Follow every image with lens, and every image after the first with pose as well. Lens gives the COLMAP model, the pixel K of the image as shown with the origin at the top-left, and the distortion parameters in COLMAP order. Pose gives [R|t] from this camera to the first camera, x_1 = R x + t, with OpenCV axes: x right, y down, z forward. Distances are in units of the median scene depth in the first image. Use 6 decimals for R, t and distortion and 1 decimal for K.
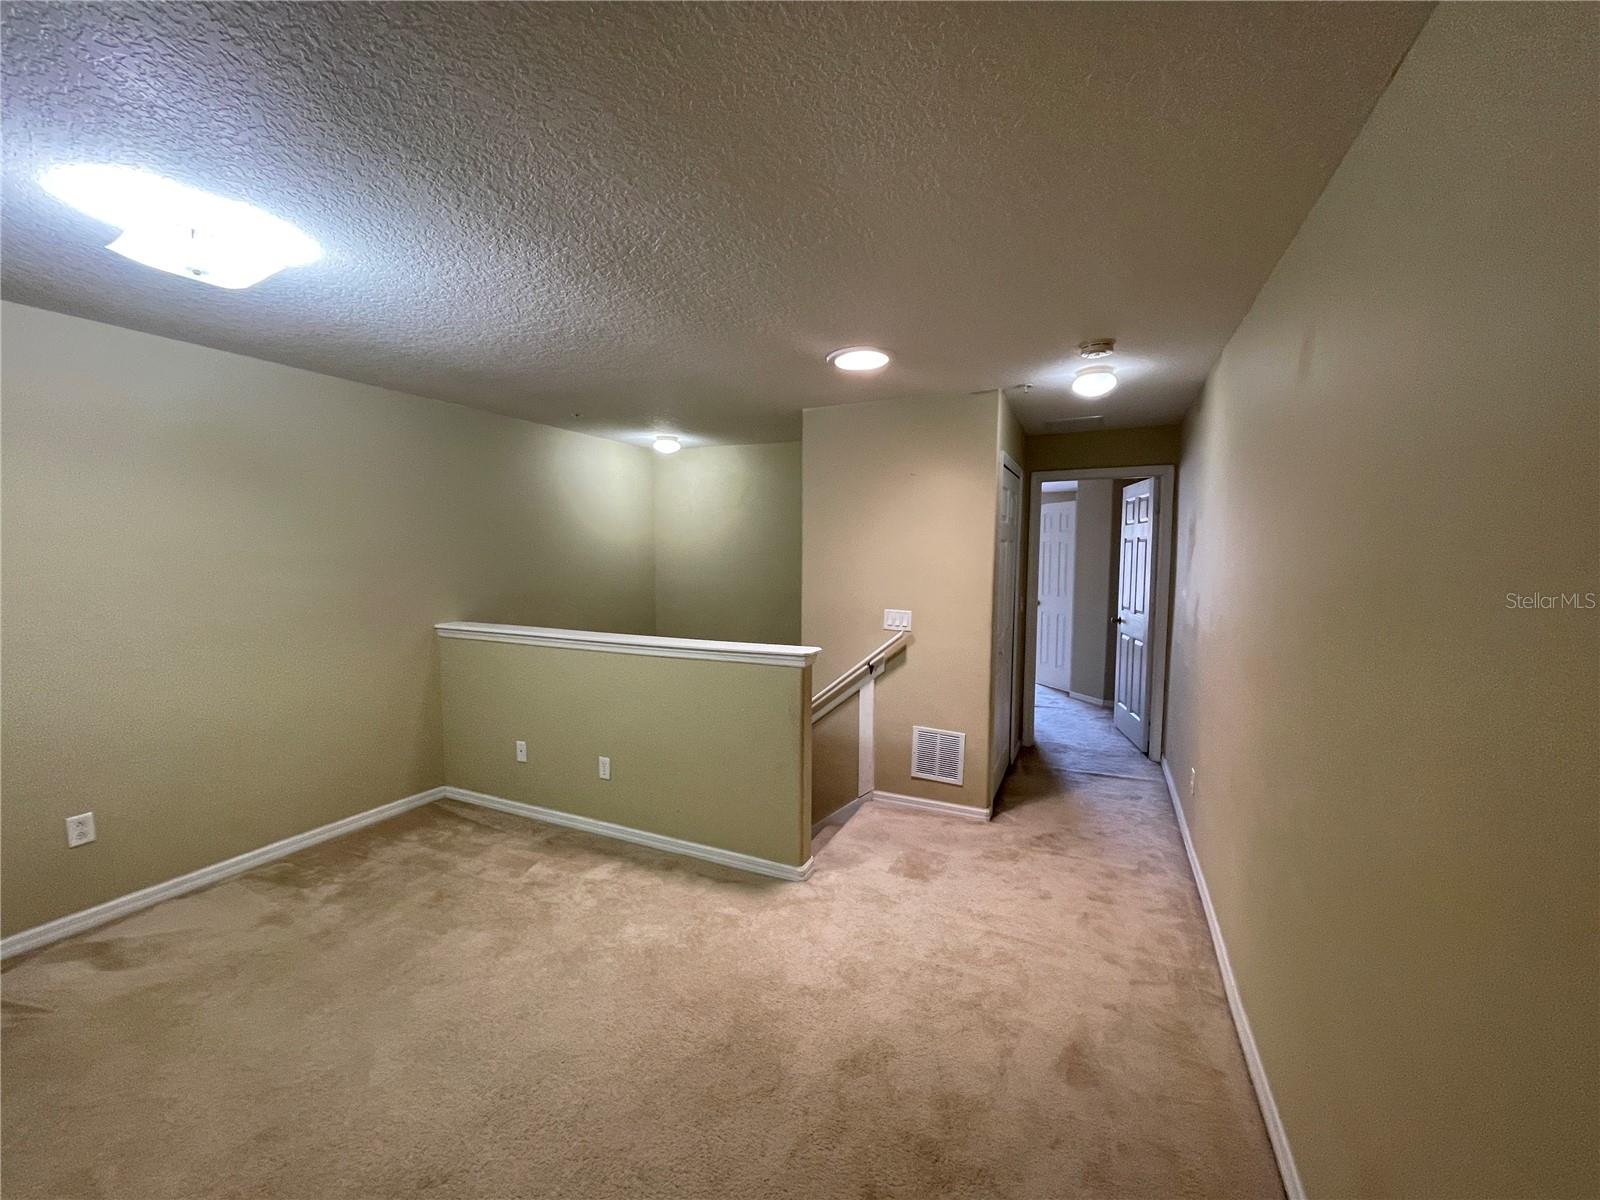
lens RADIAL K [[647.1, 0, 799.2], [0, 647.1, 597.8], [0, 0, 1]] dist [-0.002147, 0.001968]
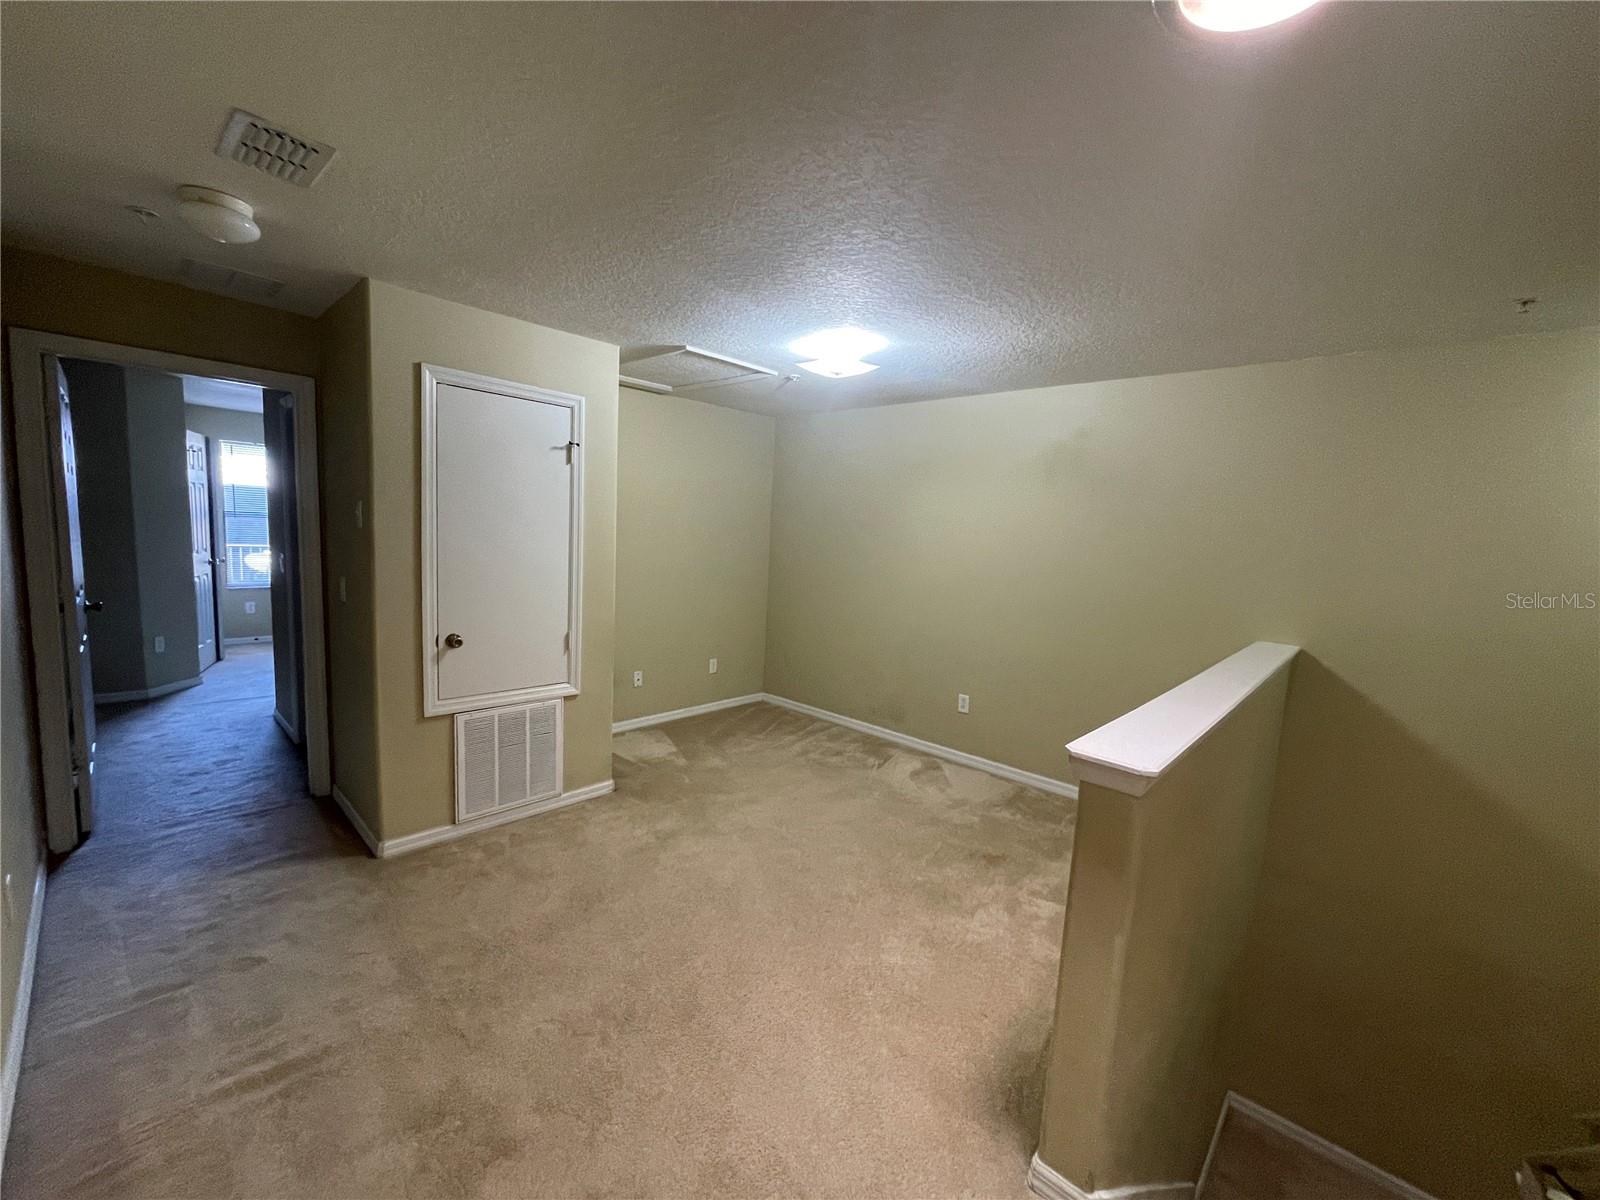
lens RADIAL K [[647.1, 0, 797.6], [0, 647.1, 603.0], [0, 0, 1]] dist [-0.002147, 0.001968]
pose [[-0.316309, 0.087655, -0.944598, 0.594488], [-0.122277, 0.983649, 0.132224, -0.067868], [0.940743, 0.157326, -0.300419, 1.073693]]
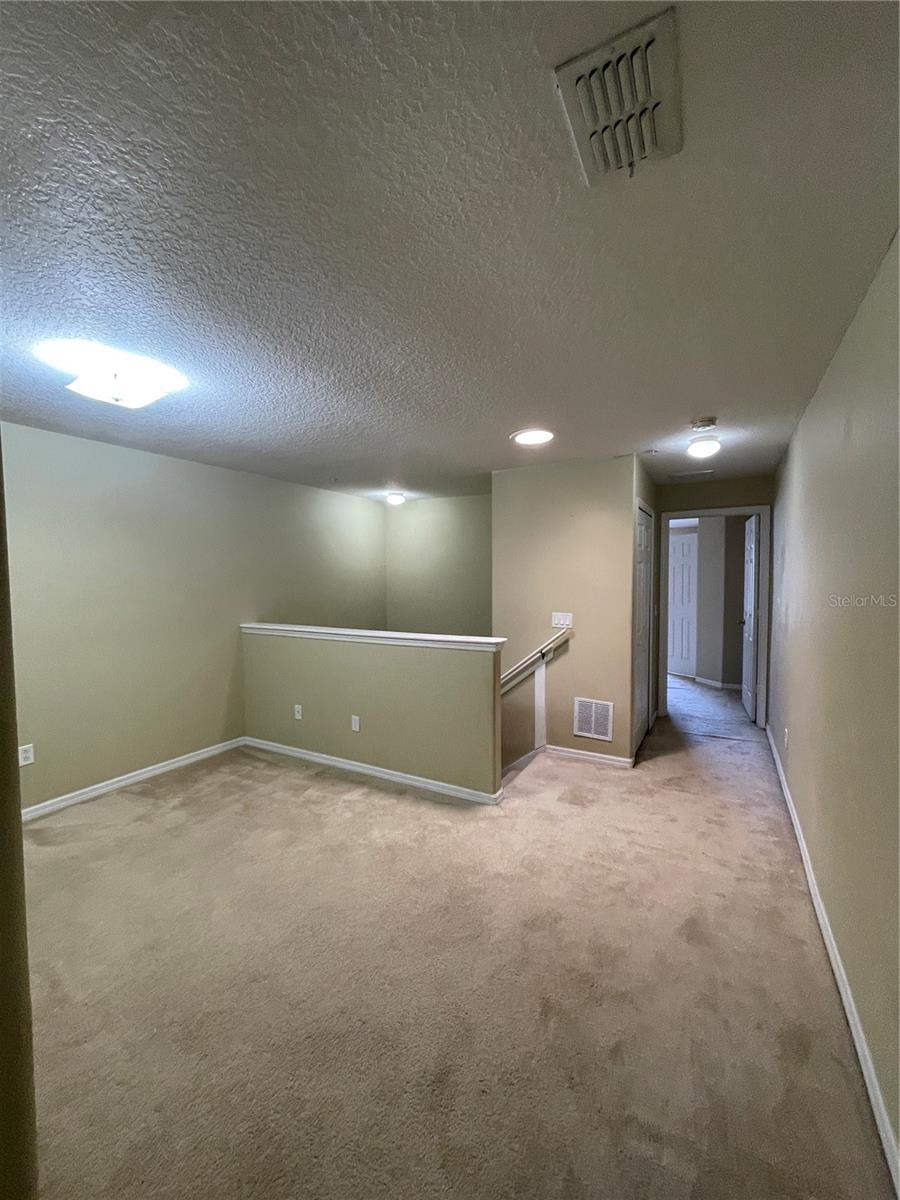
lens RADIAL K [[485.3, 0, 448.2], [0, 485.3, 593.4], [0, 0, 1]] dist [-0.002147, 0.001968]
pose [[0.996624, -0.006721, -0.081826, -0.008206], [0.003802, 0.999352, -0.035782, 0.018576], [0.082014, 0.035350, 0.996004, -0.084810]]
